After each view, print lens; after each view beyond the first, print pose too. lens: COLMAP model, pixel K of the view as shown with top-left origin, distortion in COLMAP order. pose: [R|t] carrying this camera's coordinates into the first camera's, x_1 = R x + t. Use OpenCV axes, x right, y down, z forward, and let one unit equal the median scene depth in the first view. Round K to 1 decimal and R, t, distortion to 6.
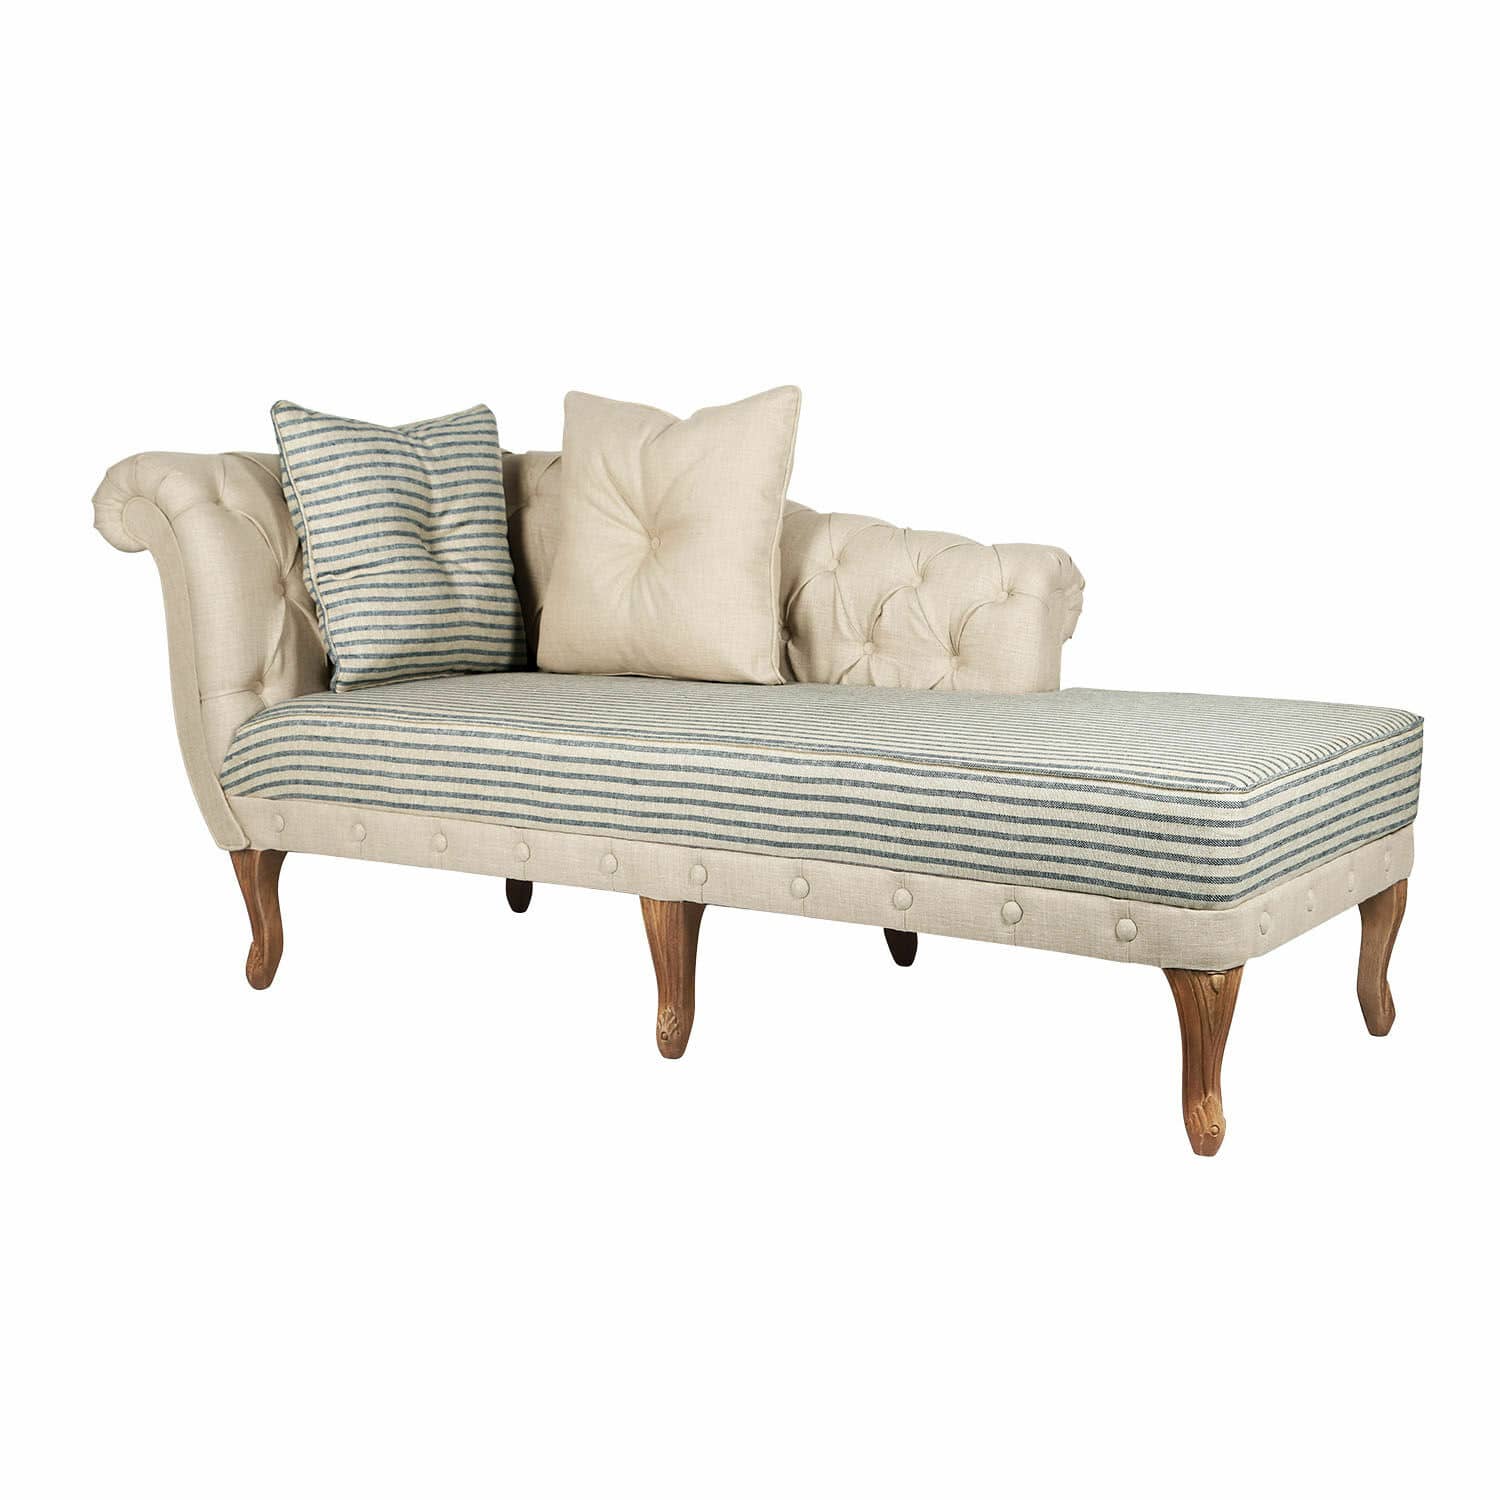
lens RADIAL K [[2587.7, 0, 776.1], [0, 2587.7, 709.6], [0, 0, 1]] dist [0.145986, 0.000000]
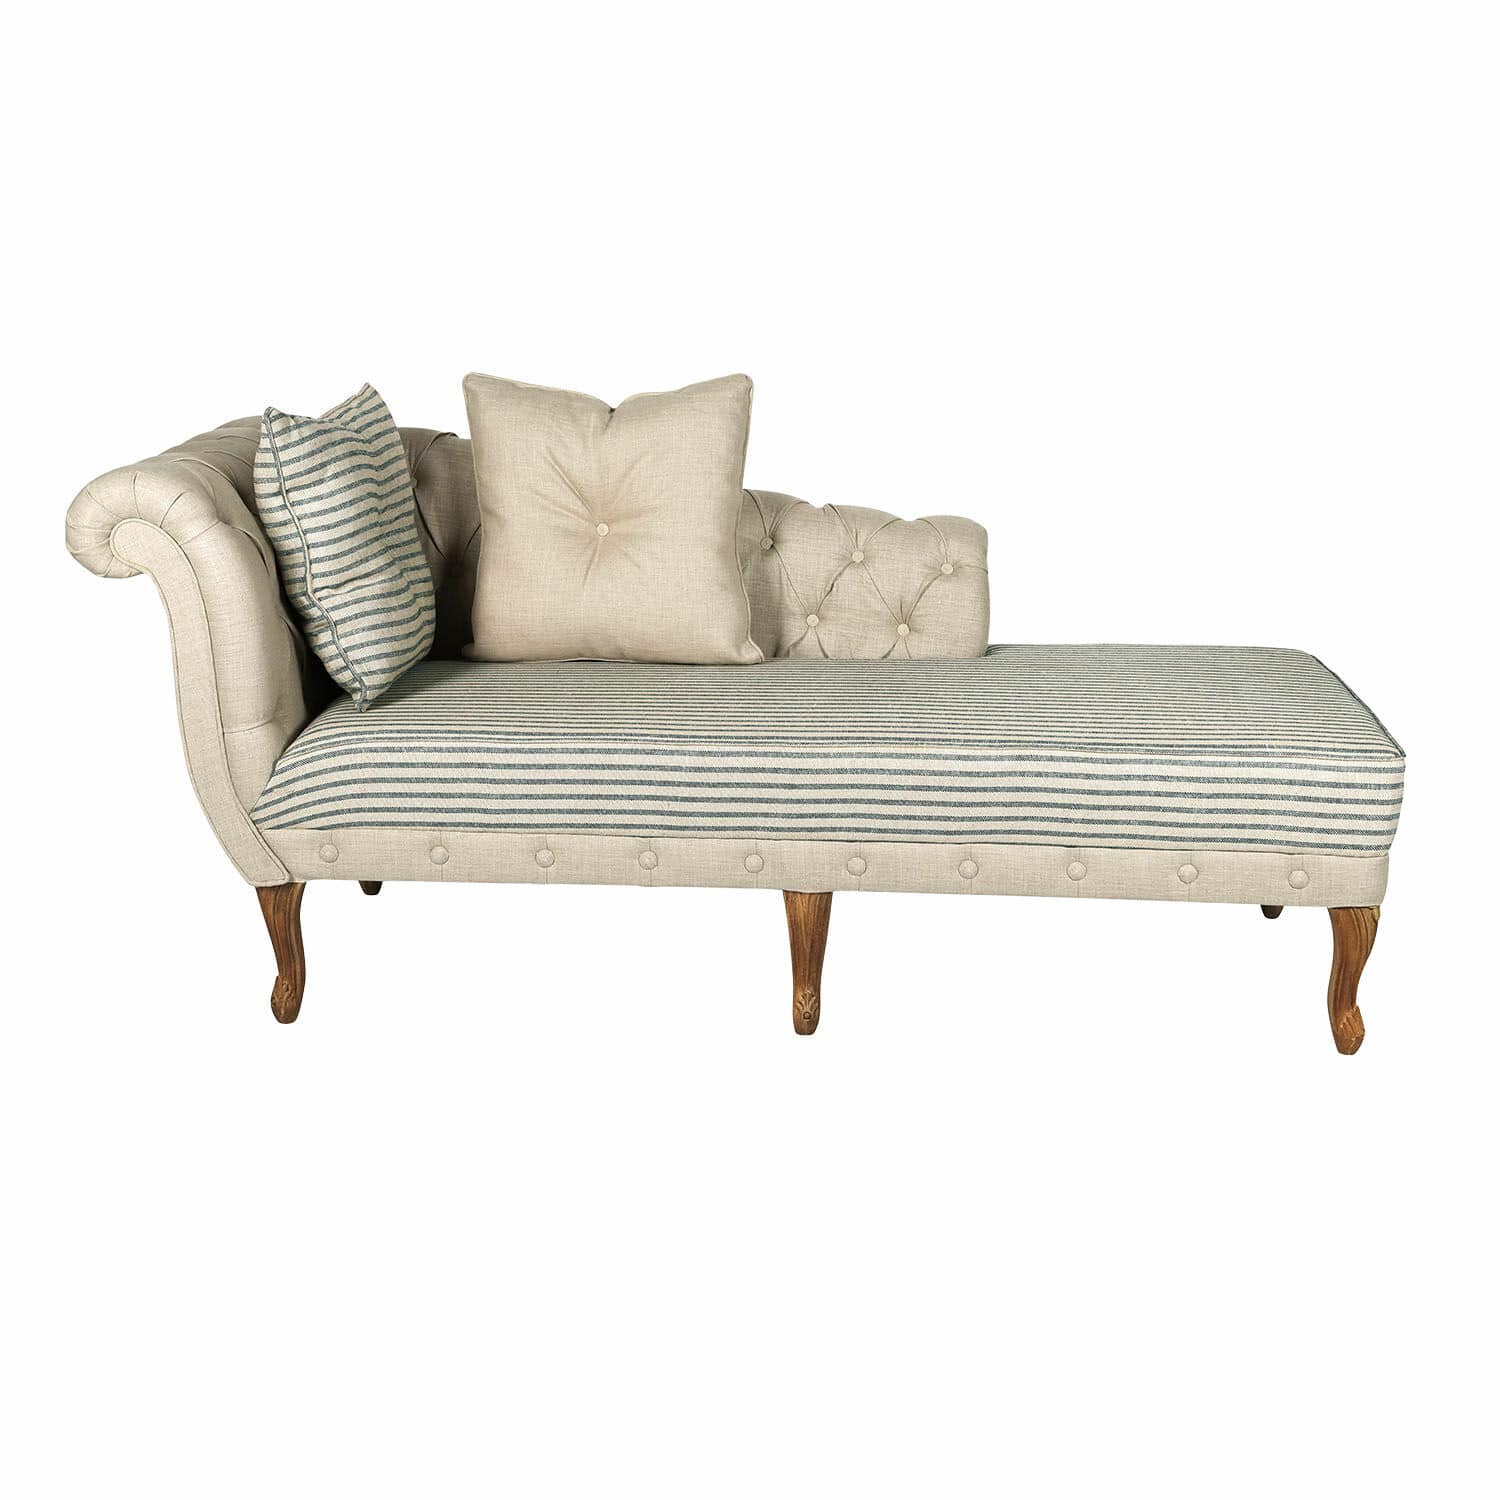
lens RADIAL K [[2770.6, 0, 755.5], [0, 2770.6, 740.9], [0, 0, 1]] dist [0.193286, 0.000000]
pose [[0.853285, -0.101662, 0.511439, -0.573304], [0.046458, 0.991732, 0.119624, -0.112672], [-0.519372, -0.078313, 0.850953, 0.040945]]
